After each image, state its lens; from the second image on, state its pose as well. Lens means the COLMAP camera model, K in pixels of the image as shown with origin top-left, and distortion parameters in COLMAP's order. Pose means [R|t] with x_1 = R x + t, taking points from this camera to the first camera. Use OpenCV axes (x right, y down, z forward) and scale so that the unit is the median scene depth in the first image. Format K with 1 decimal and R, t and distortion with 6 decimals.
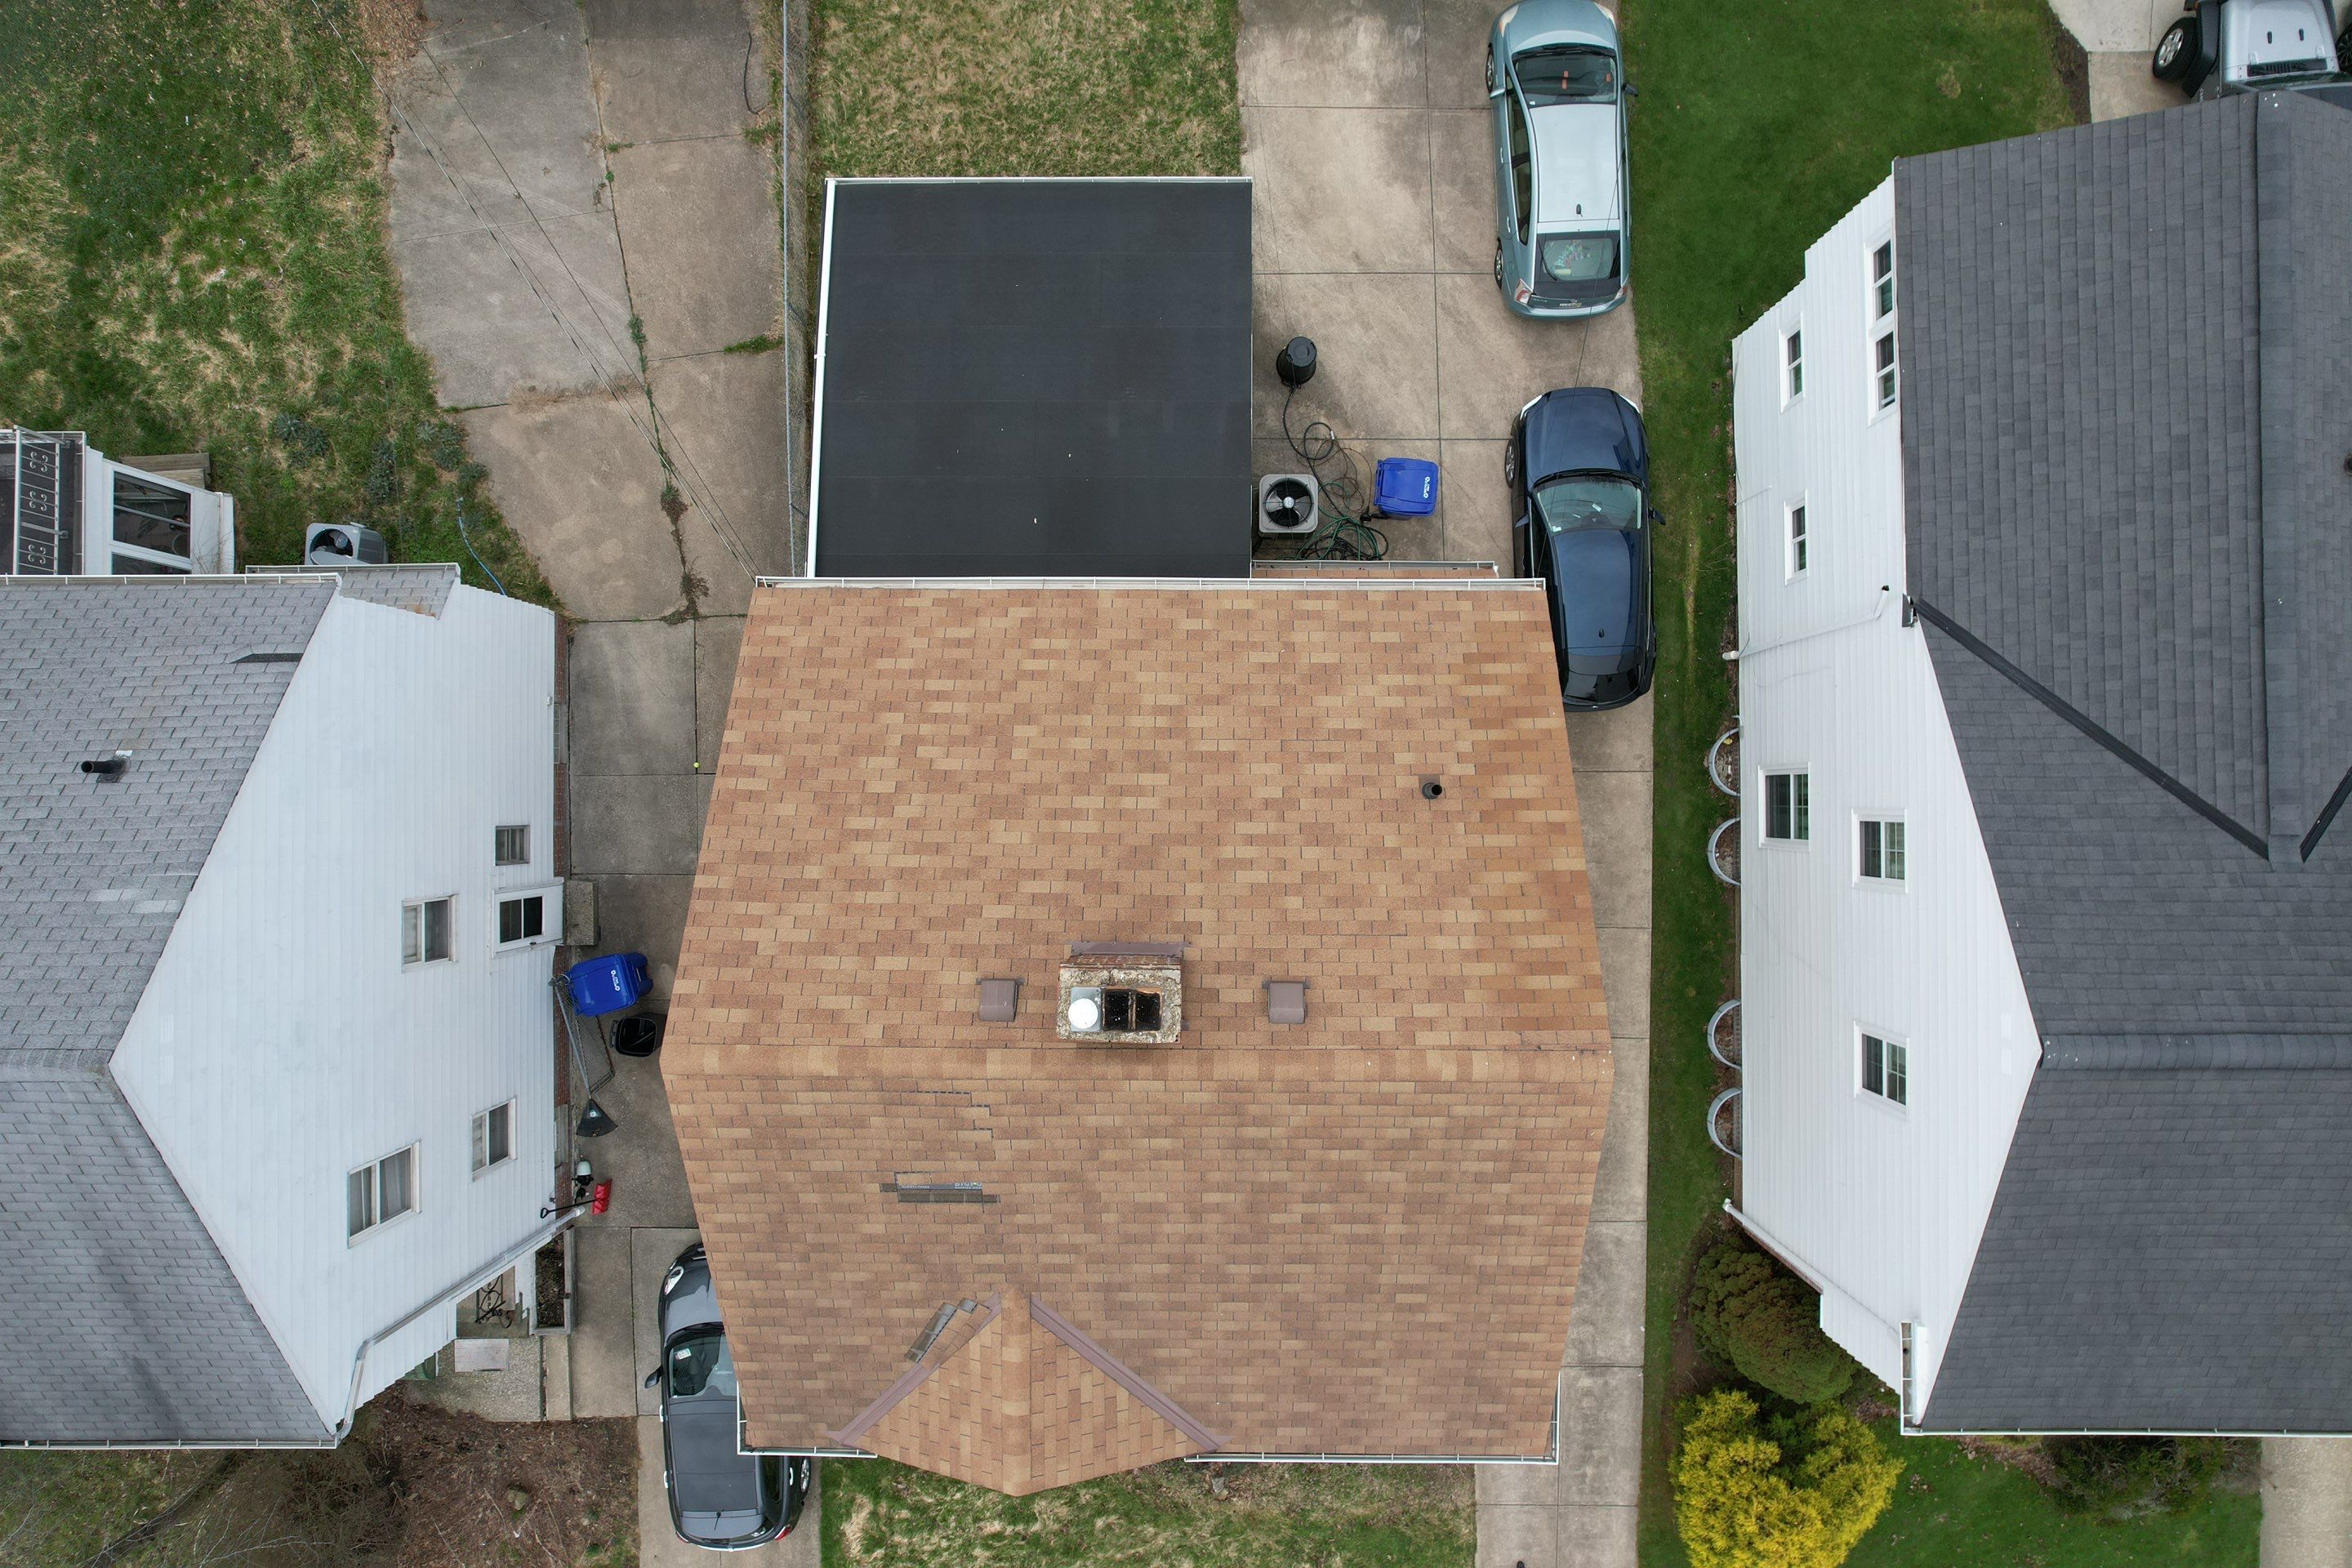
lens RADIAL K [[1497.8, 0, 1175.4], [0, 1497.8, 787.6], [0, 0, 1]] dist [-0.075245, 0.065296]
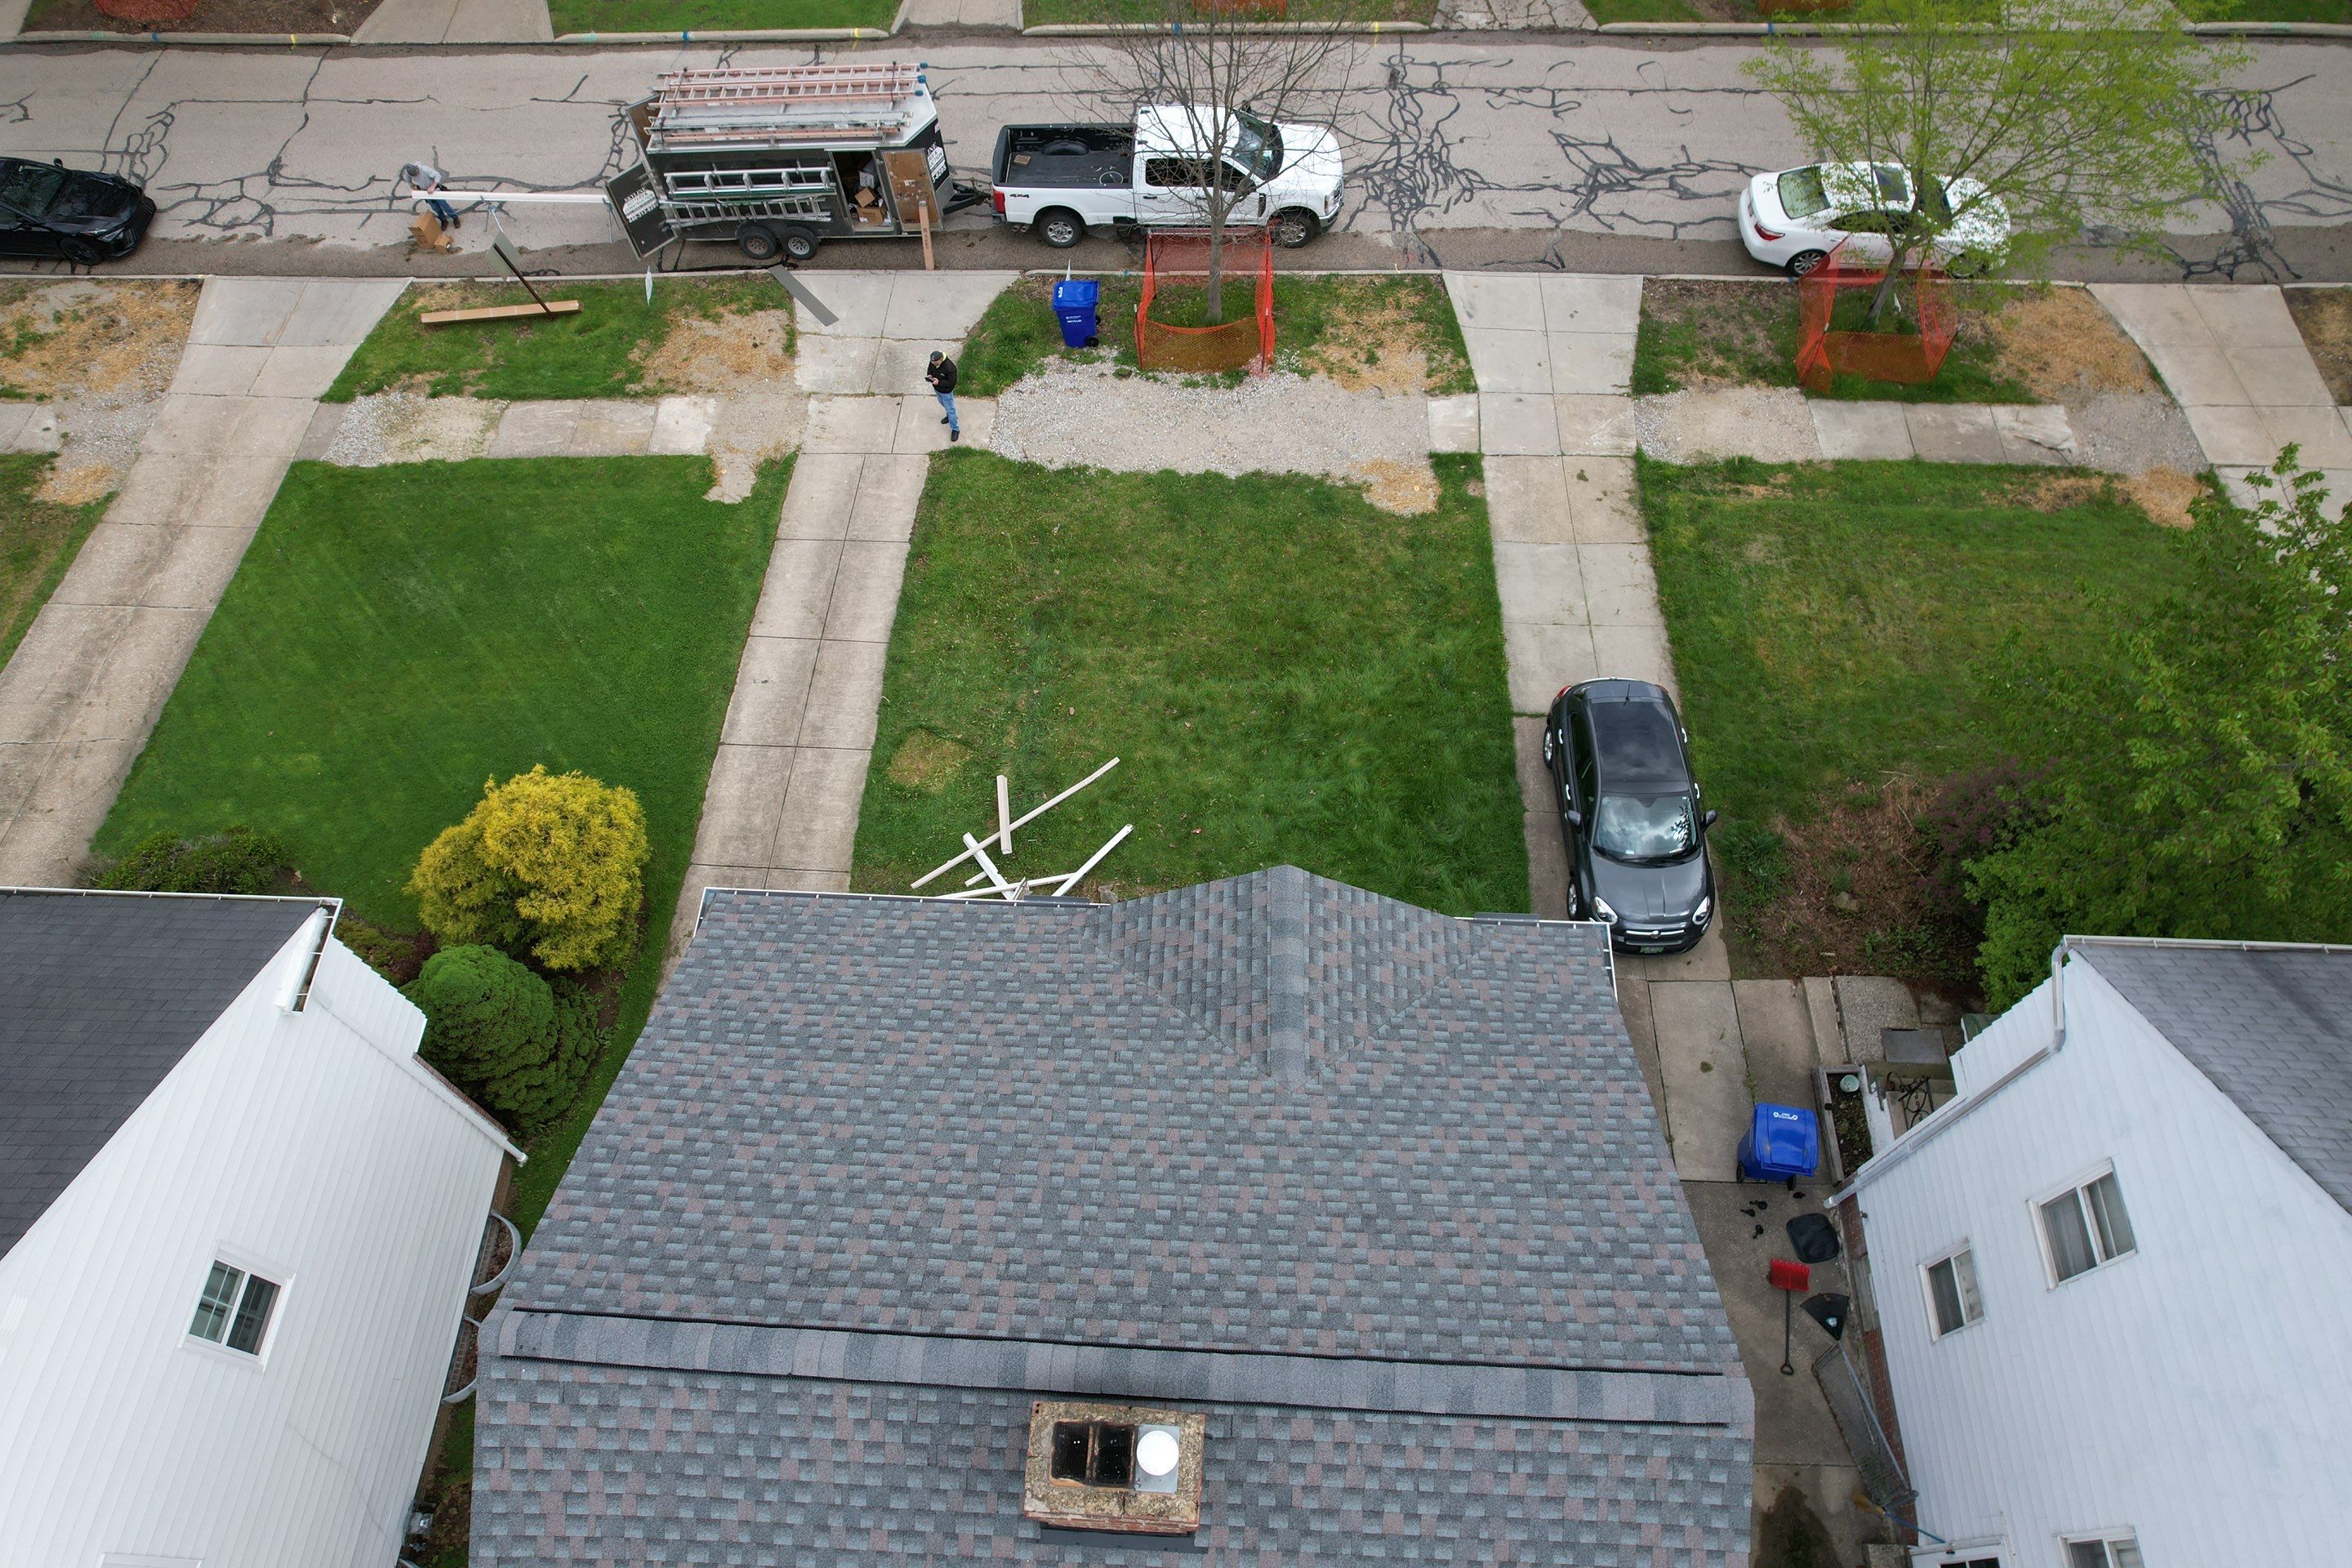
lens RADIAL K [[1497.8, 0, 1174.1], [0, 1497.8, 781.8], [0, 0, 1]] dist [-0.075245, 0.065296]
pose [[-0.998879, -0.026977, 0.038893, -0.051932], [0.043331, -0.851849, 0.521992, 0.033097], [0.019049, 0.523092, 0.852063, 0.140841]]
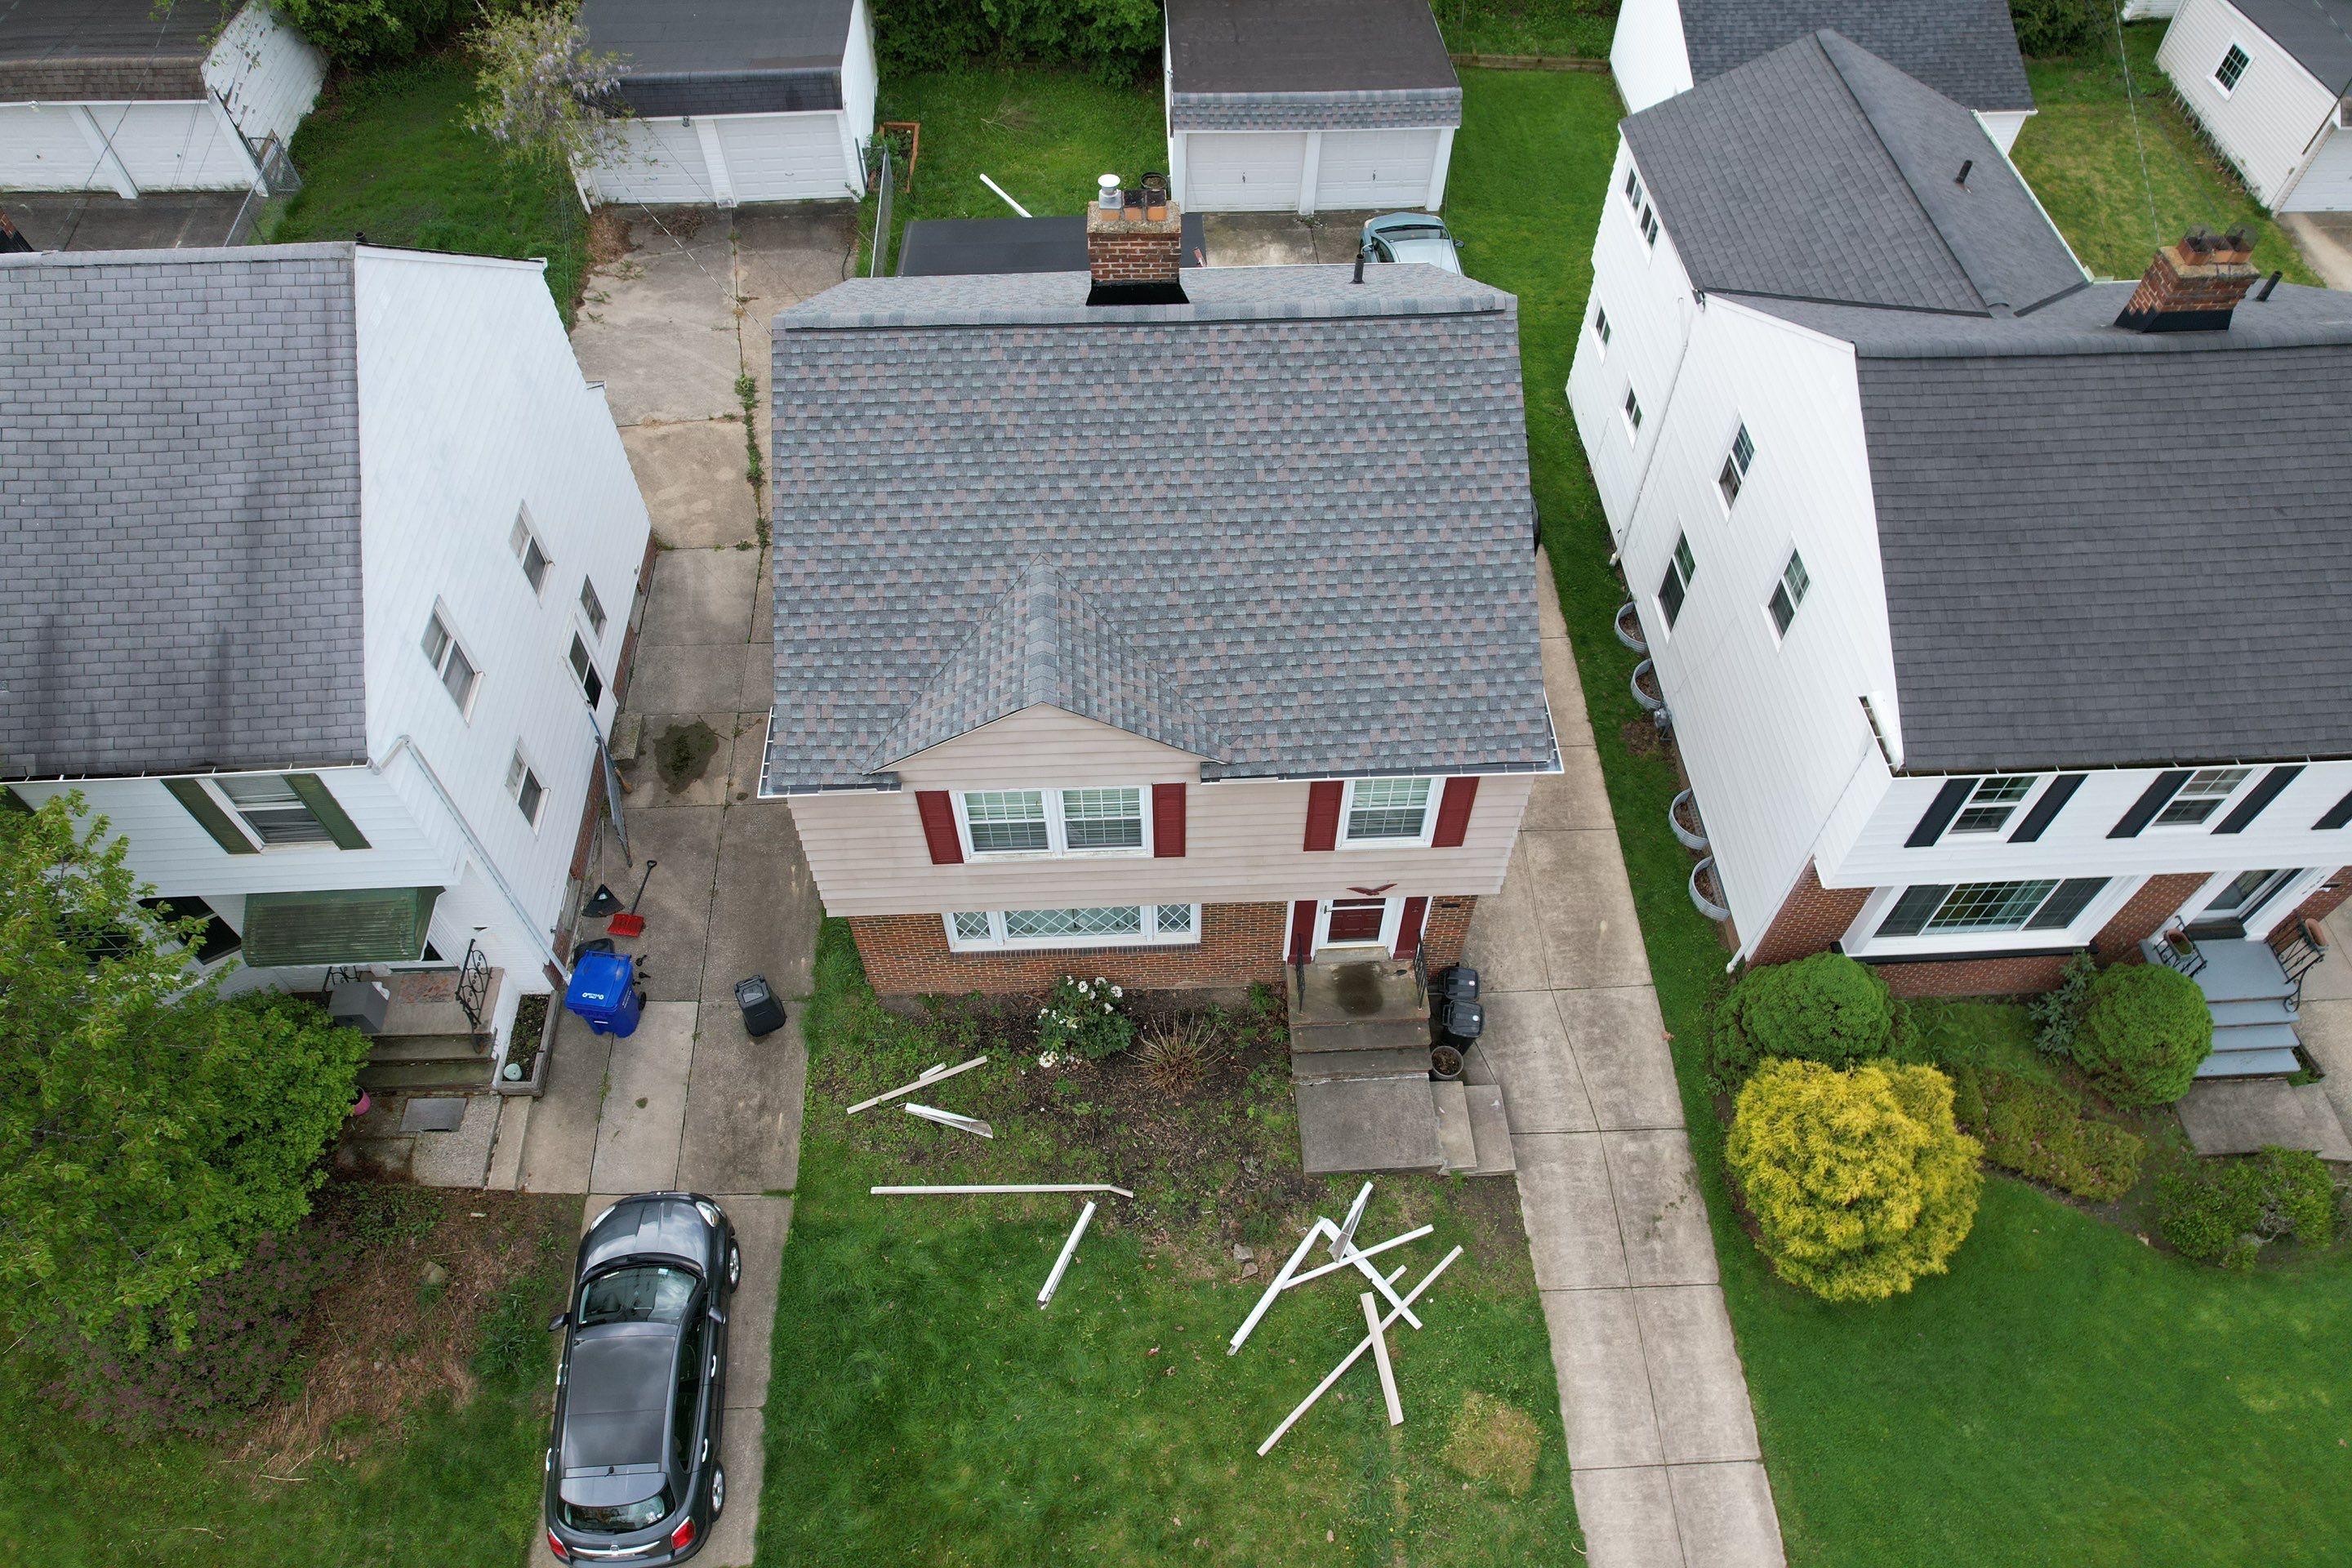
lens RADIAL K [[1497.8, 0, 1175.0], [0, 1497.8, 788.0], [0, 0, 1]] dist [-0.075245, 0.065296]
pose [[0.999002, -0.025499, 0.036663, -0.038695], [0.042112, 0.811113, -0.583371, 0.822044], [-0.014862, 0.584333, 0.811378, 0.131063]]
